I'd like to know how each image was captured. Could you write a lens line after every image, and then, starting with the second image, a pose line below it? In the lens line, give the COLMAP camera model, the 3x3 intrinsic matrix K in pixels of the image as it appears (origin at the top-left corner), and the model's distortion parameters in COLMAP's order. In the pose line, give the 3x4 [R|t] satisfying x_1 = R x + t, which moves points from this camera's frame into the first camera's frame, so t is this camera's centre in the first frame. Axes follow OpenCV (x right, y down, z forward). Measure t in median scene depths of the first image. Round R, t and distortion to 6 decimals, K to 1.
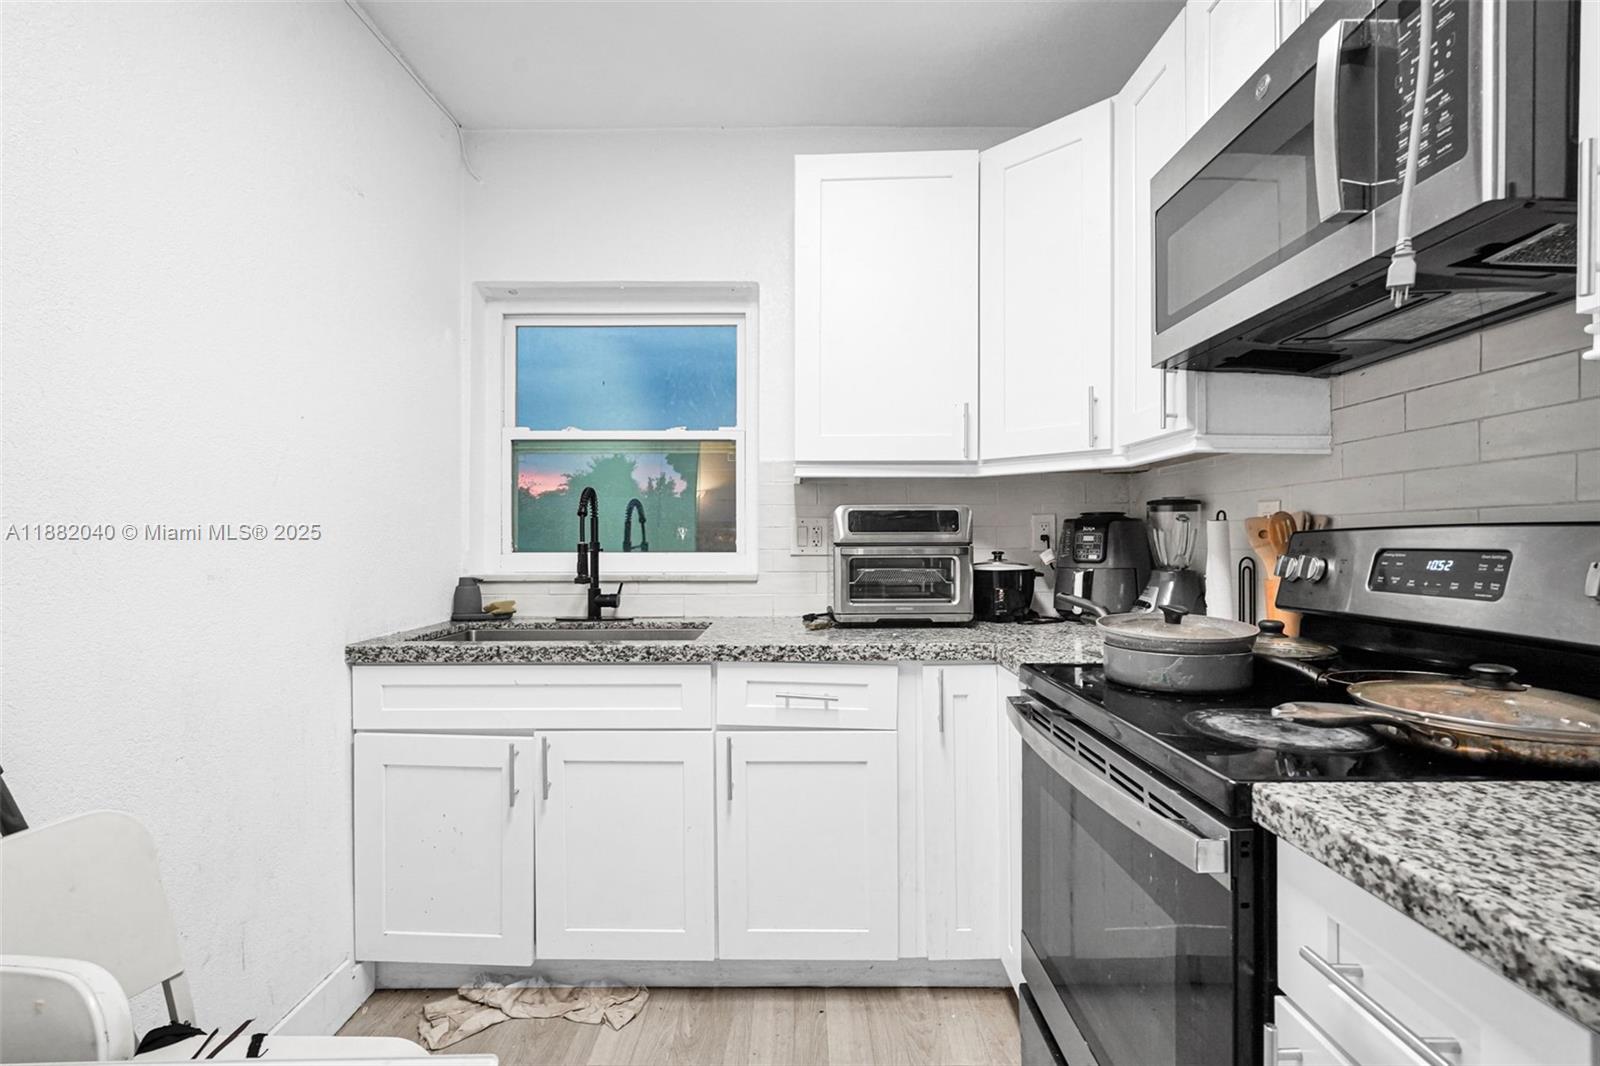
lens RADIAL K [[723.7, 0, 802.0], [0, 723.7, 540.6], [0, 0, 1]] dist [-0.020947, 0.008986]
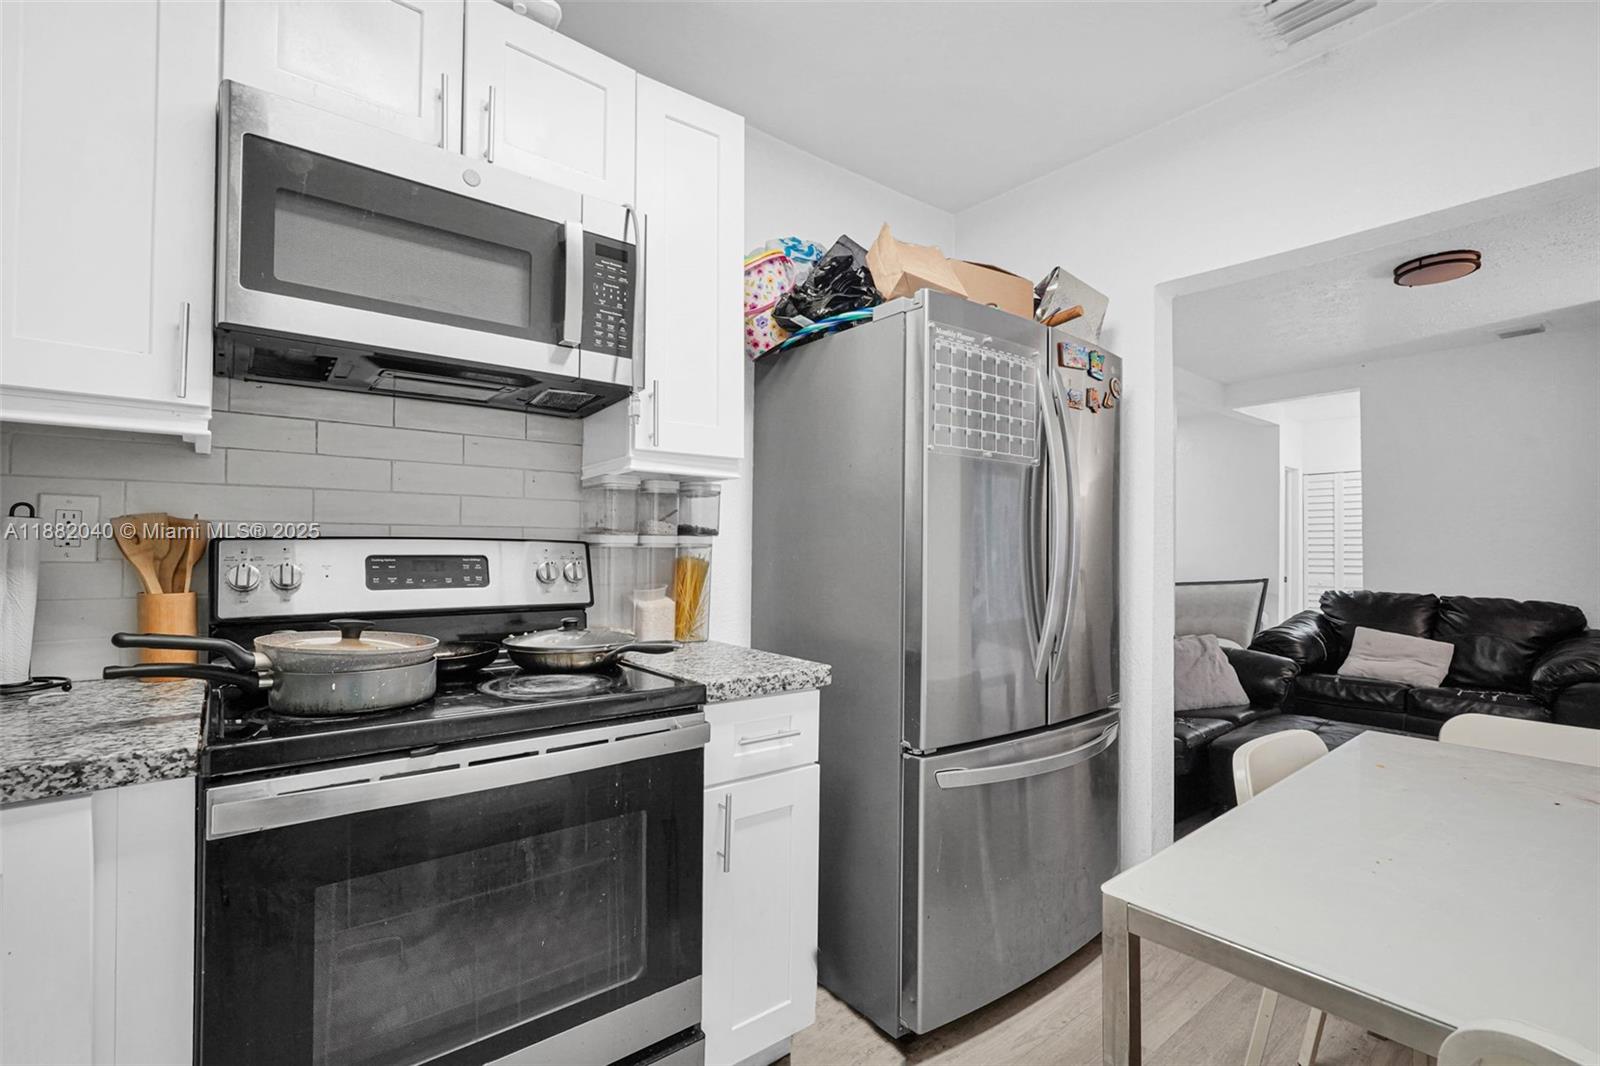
lens RADIAL K [[723.7, 0, 802.0], [0, 723.7, 540.6], [0, 0, 1]] dist [-0.020947, 0.008986]
pose [[-0.623052, 0.003868, 0.782171, -0.721254], [-0.009353, 0.999879, -0.012395, -0.005928], [-0.782125, -0.015038, -0.622941, 1.433821]]
